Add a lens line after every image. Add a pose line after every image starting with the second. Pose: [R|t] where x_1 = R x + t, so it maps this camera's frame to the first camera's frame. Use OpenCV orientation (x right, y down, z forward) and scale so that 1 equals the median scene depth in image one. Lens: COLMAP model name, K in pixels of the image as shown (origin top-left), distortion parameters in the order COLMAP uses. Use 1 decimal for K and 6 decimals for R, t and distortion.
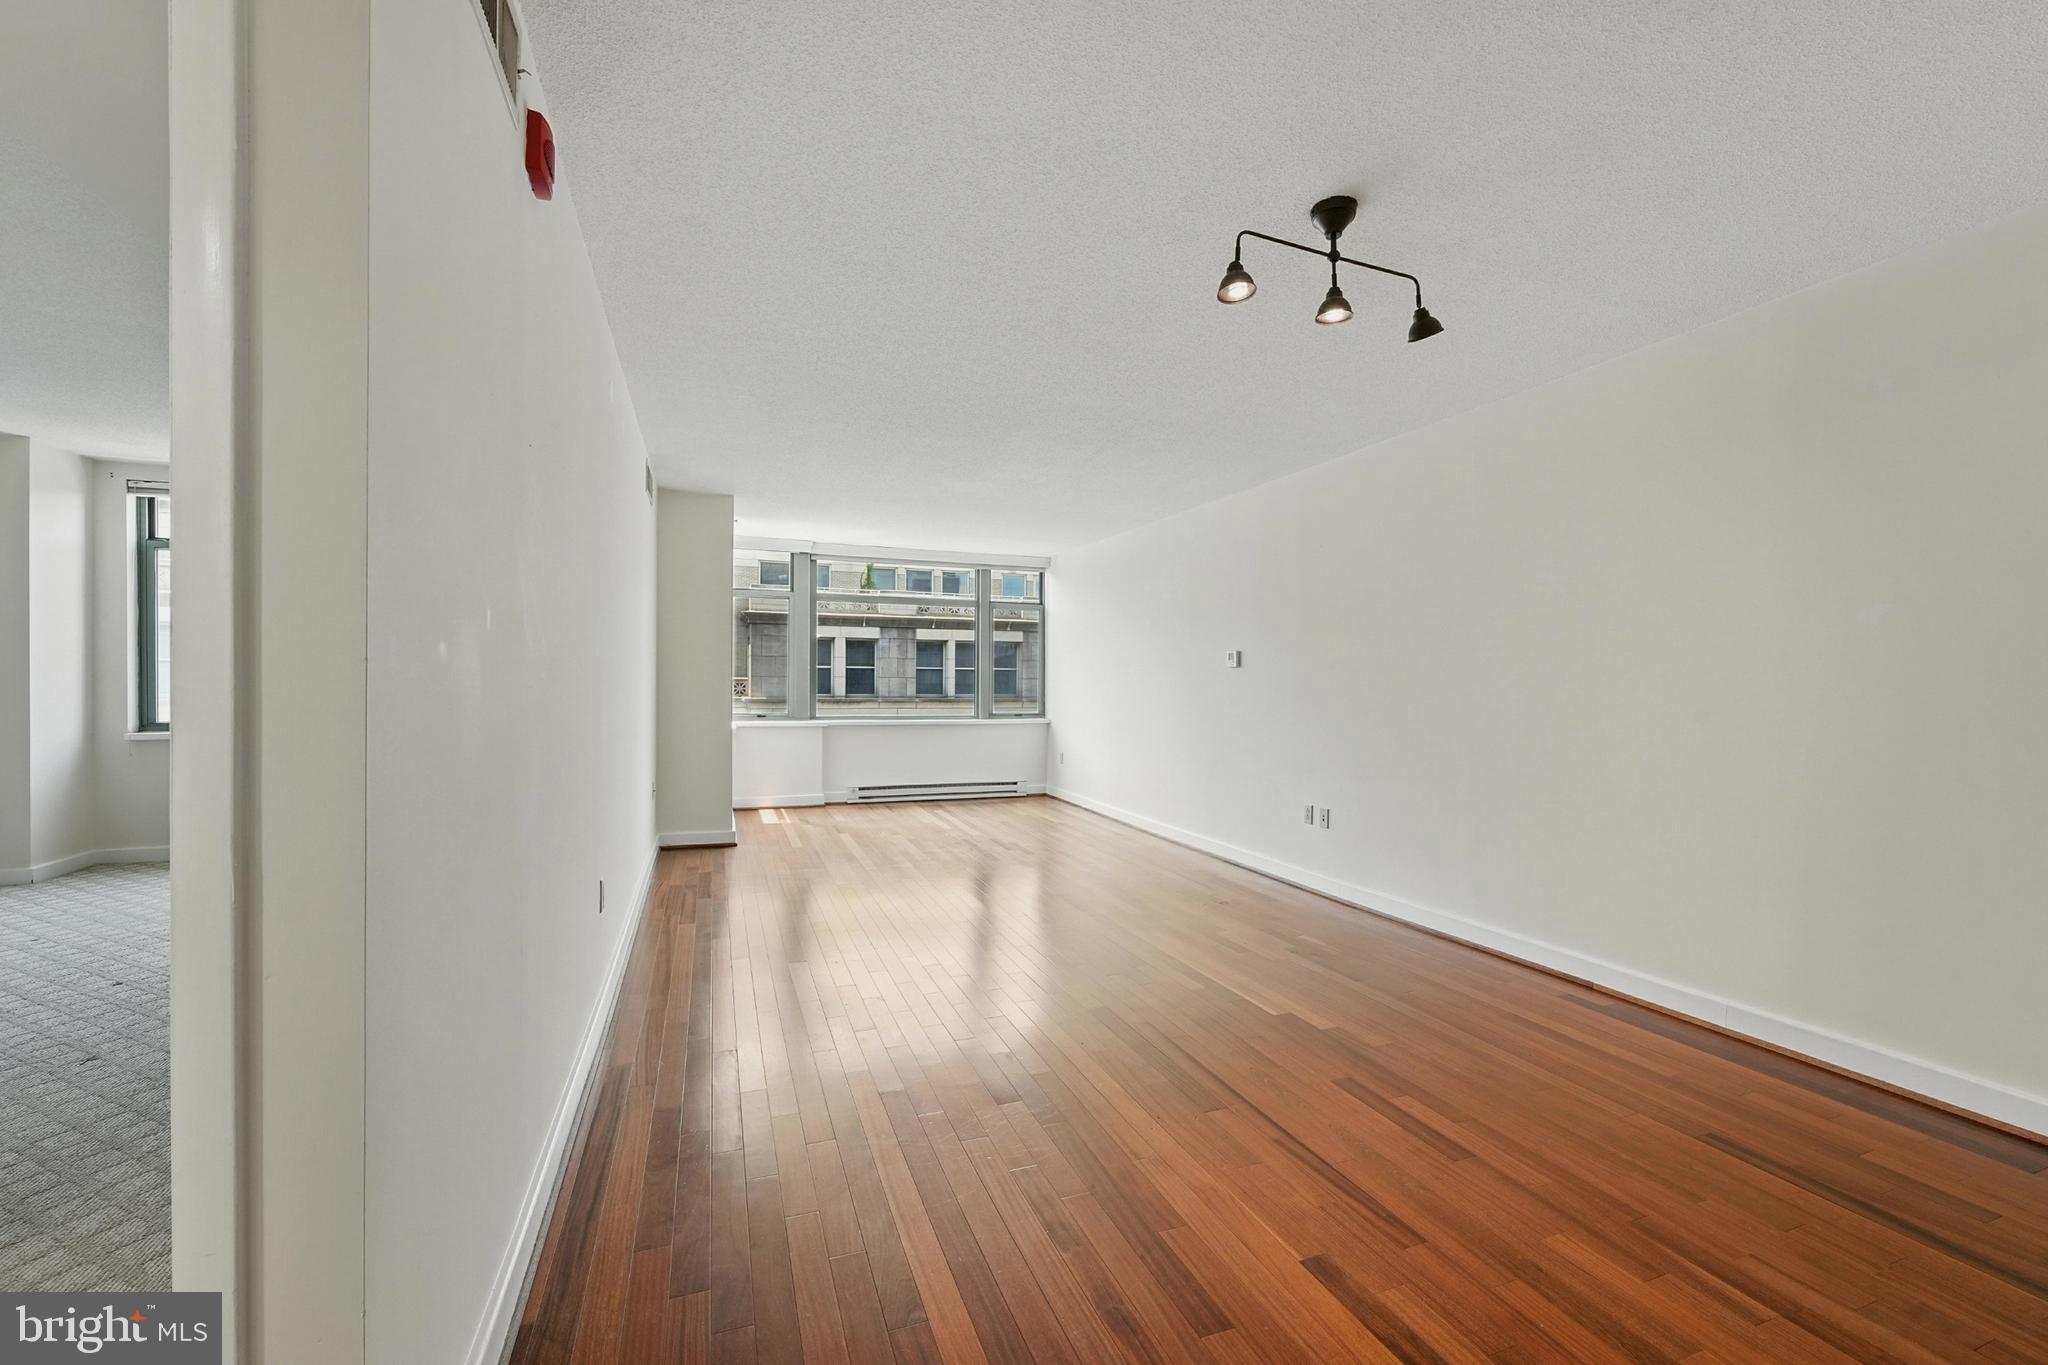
lens RADIAL K [[825.9, 0, 1025.3], [0, 825.9, 689.7], [0, 0, 1]] dist [0.001007, 0.000178]
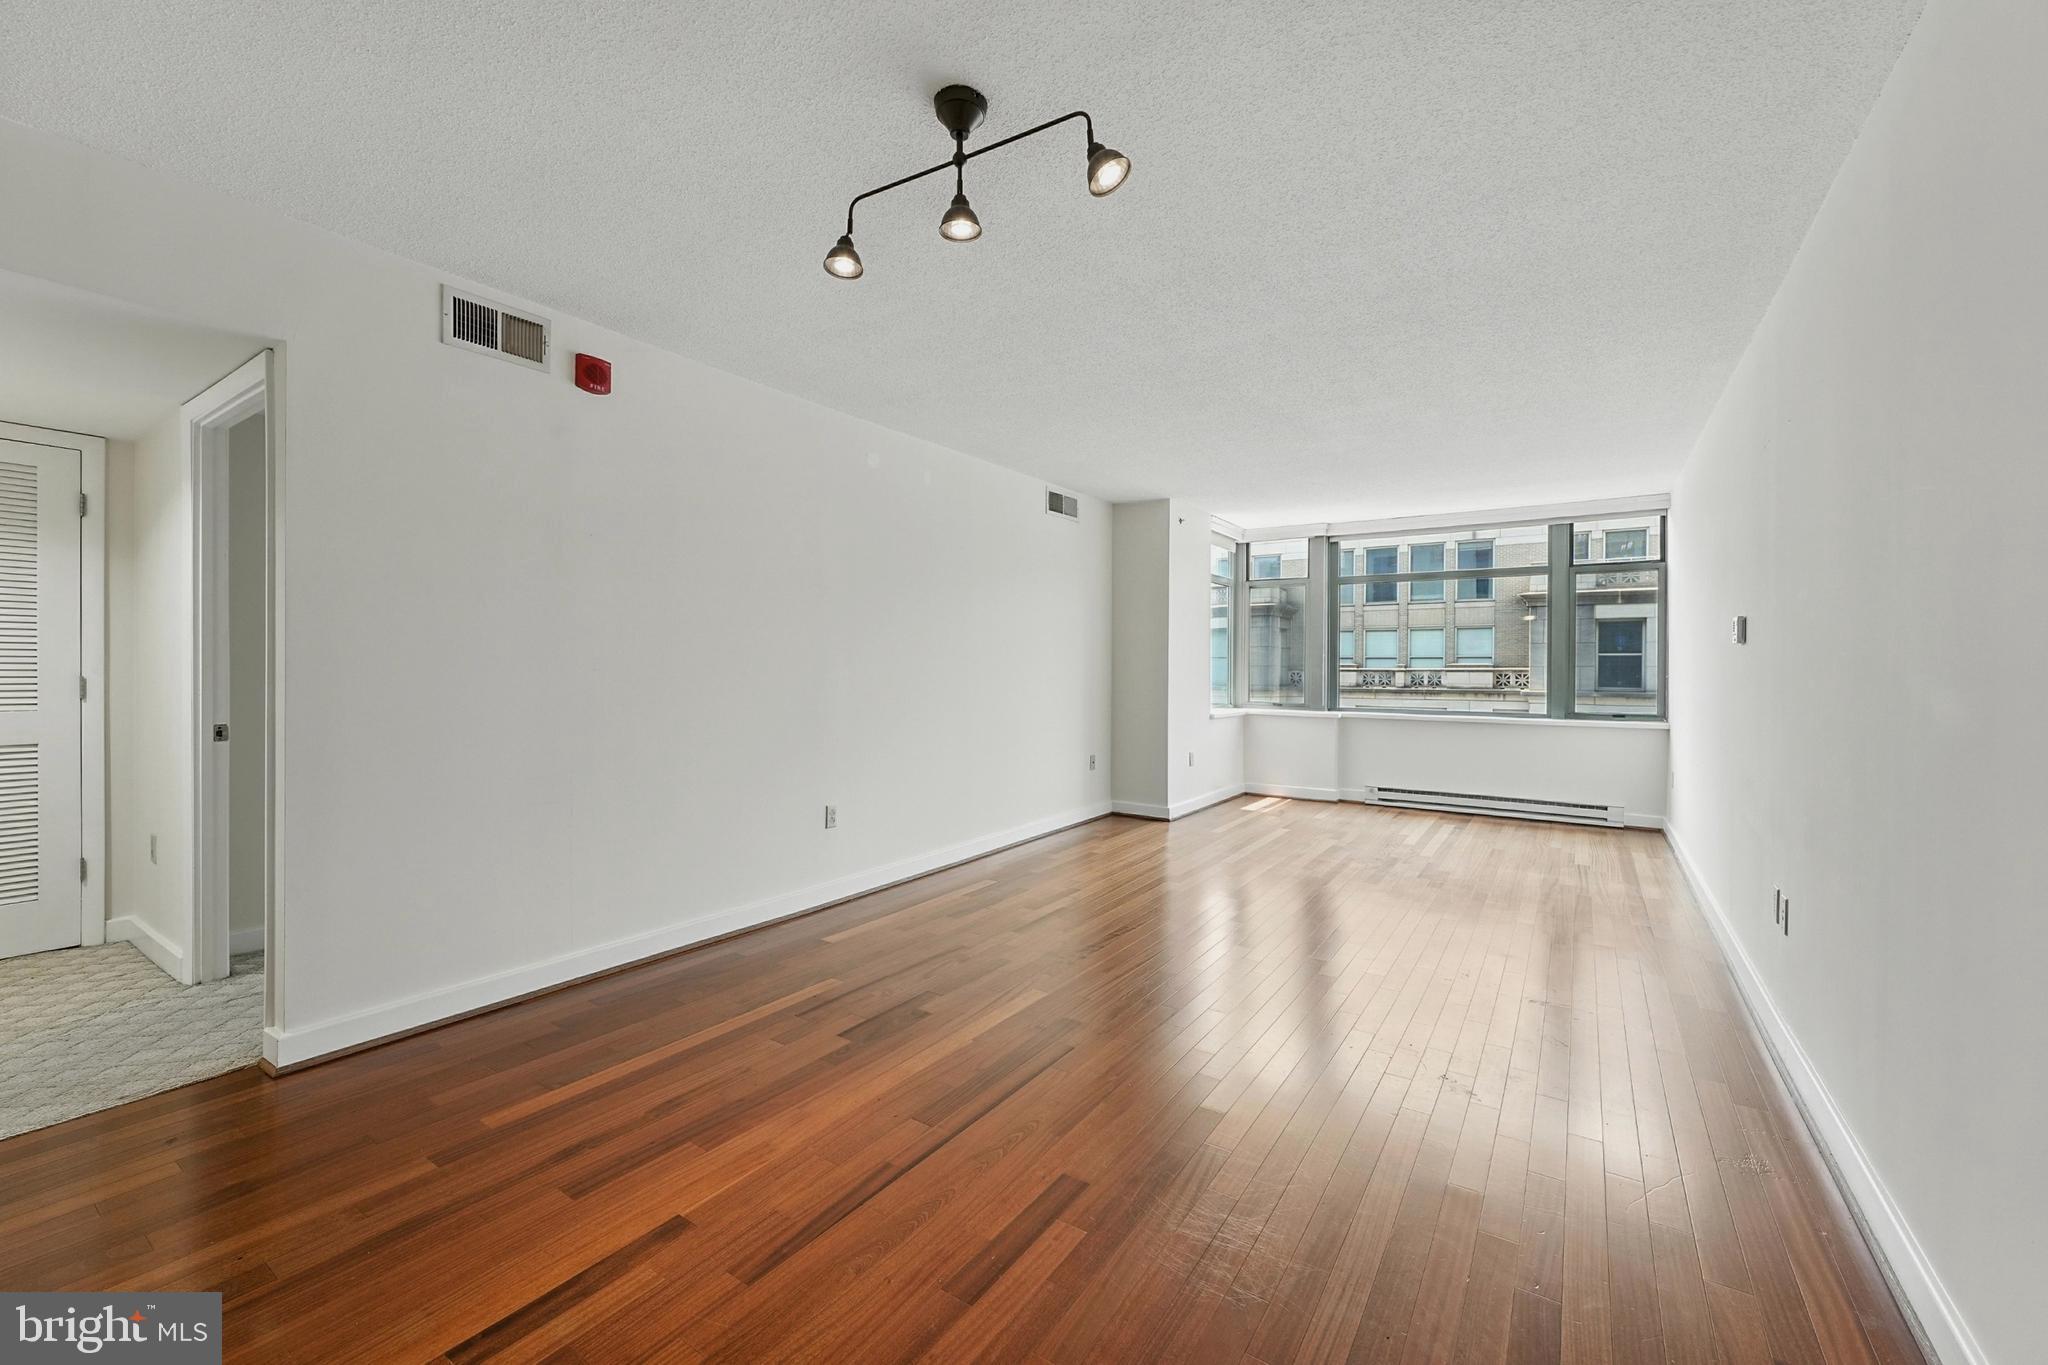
lens RADIAL K [[825.6, 0, 1022.0], [0, 825.6, 673.7], [0, 0, 1]] dist [0.000426, 0.000062]
pose [[0.575866, 0.001475, -0.817543, 0.290383], [-0.008773, 0.999952, -0.004375, 0.001123], [0.817497, 0.009692, 0.575851, 0.150509]]
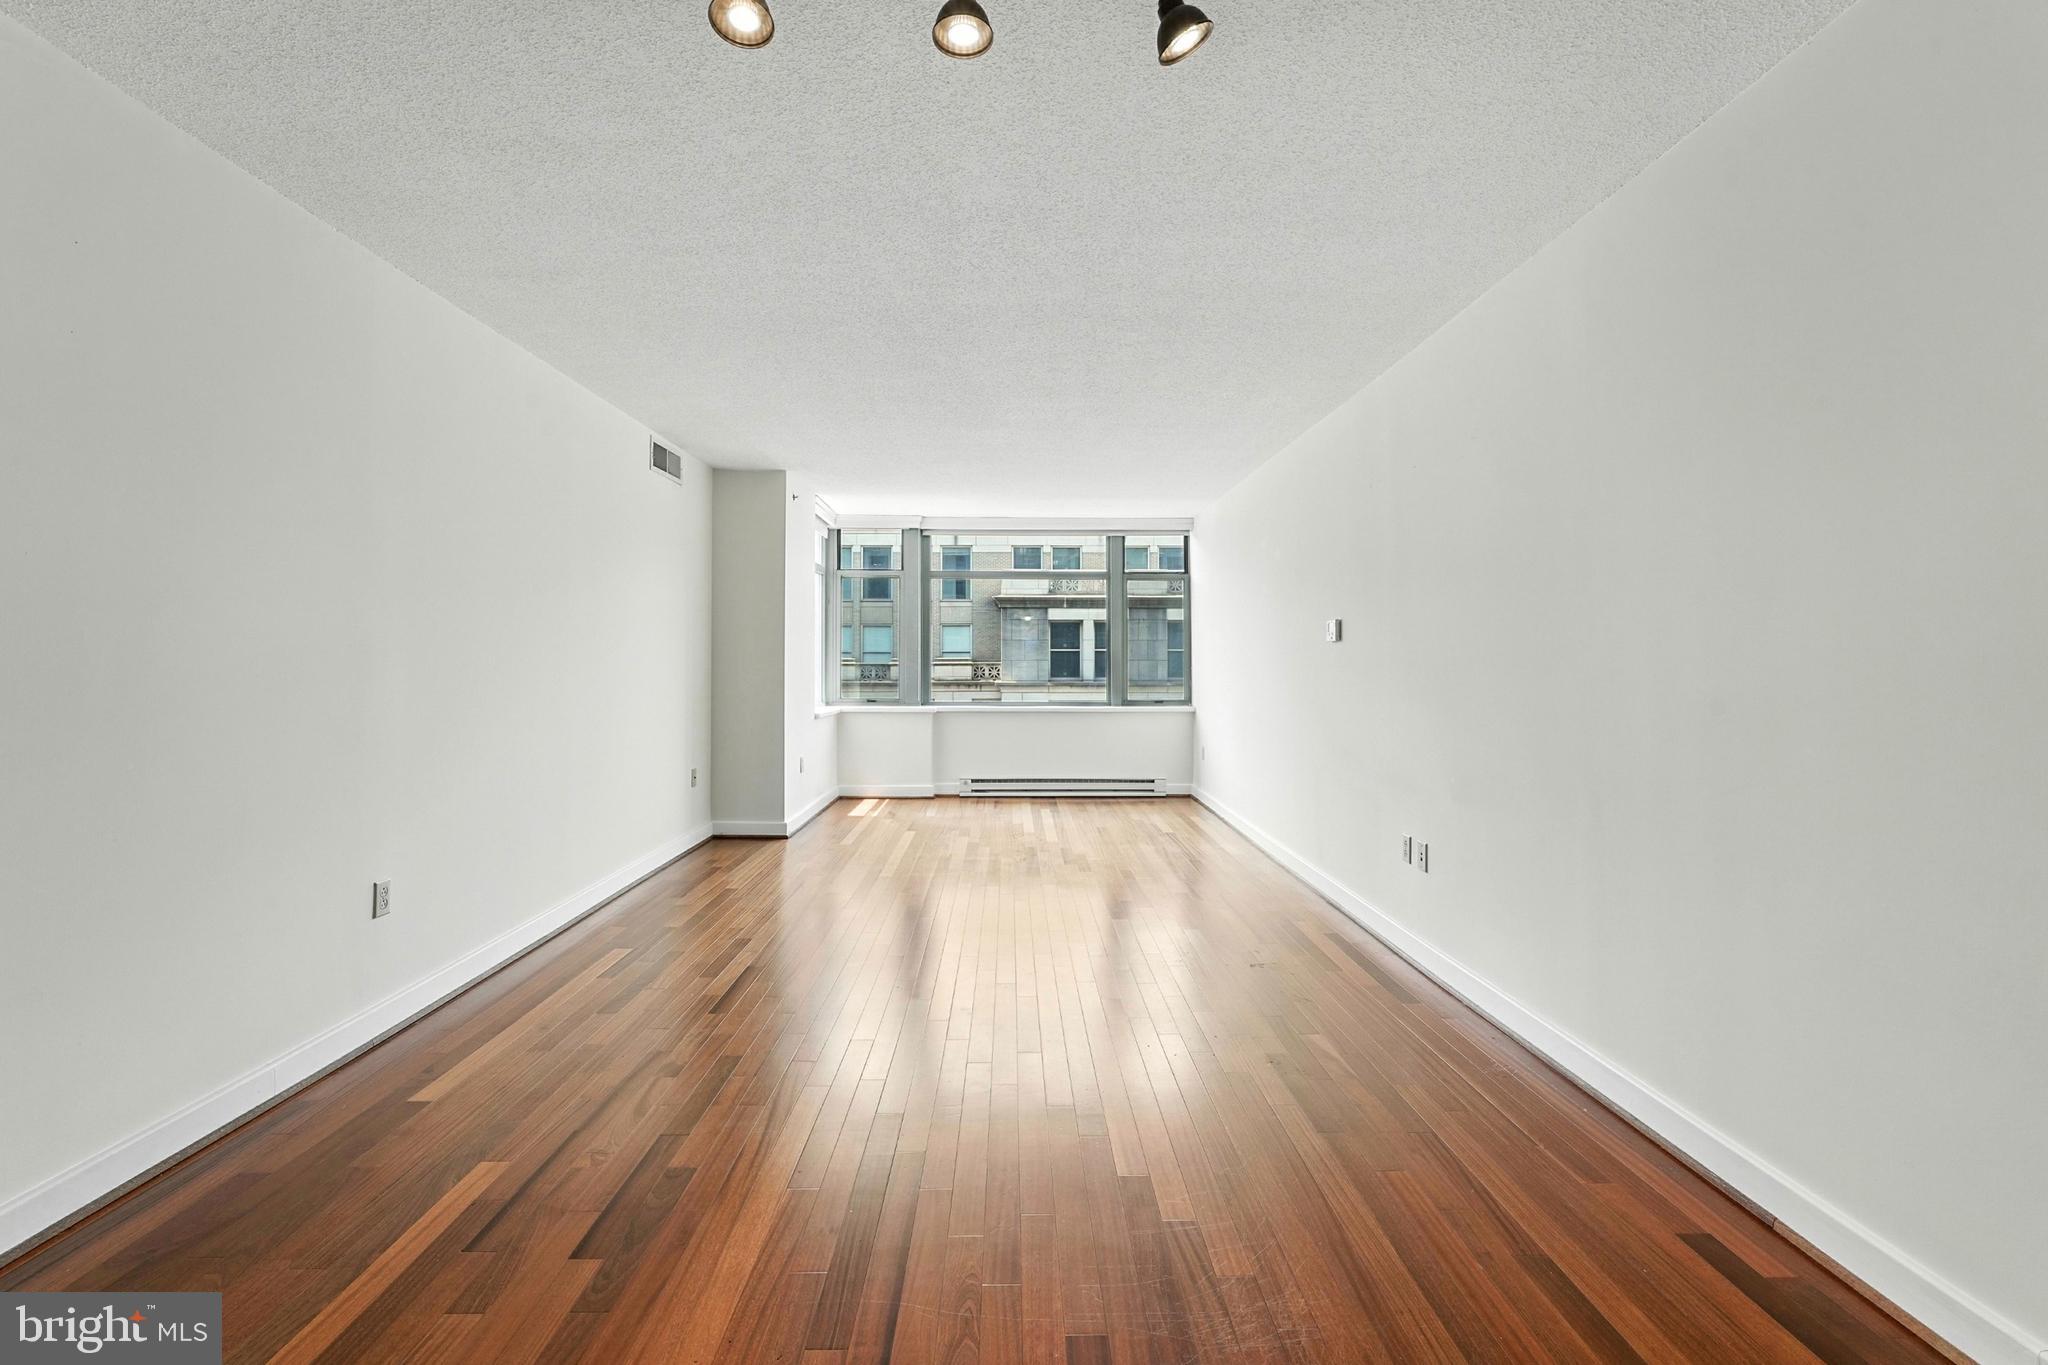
lens RADIAL K [[845.9, 0, 1023.2], [0, 845.9, 656.5], [0, 0, 1]] dist [-0.001347, -0.000158]
pose [[0.940804, -0.009819, -0.338809, 0.161552], [0.003182, 0.999792, -0.020138, 0.000511], [0.338937, 0.017868, 0.940640, 0.121630]]
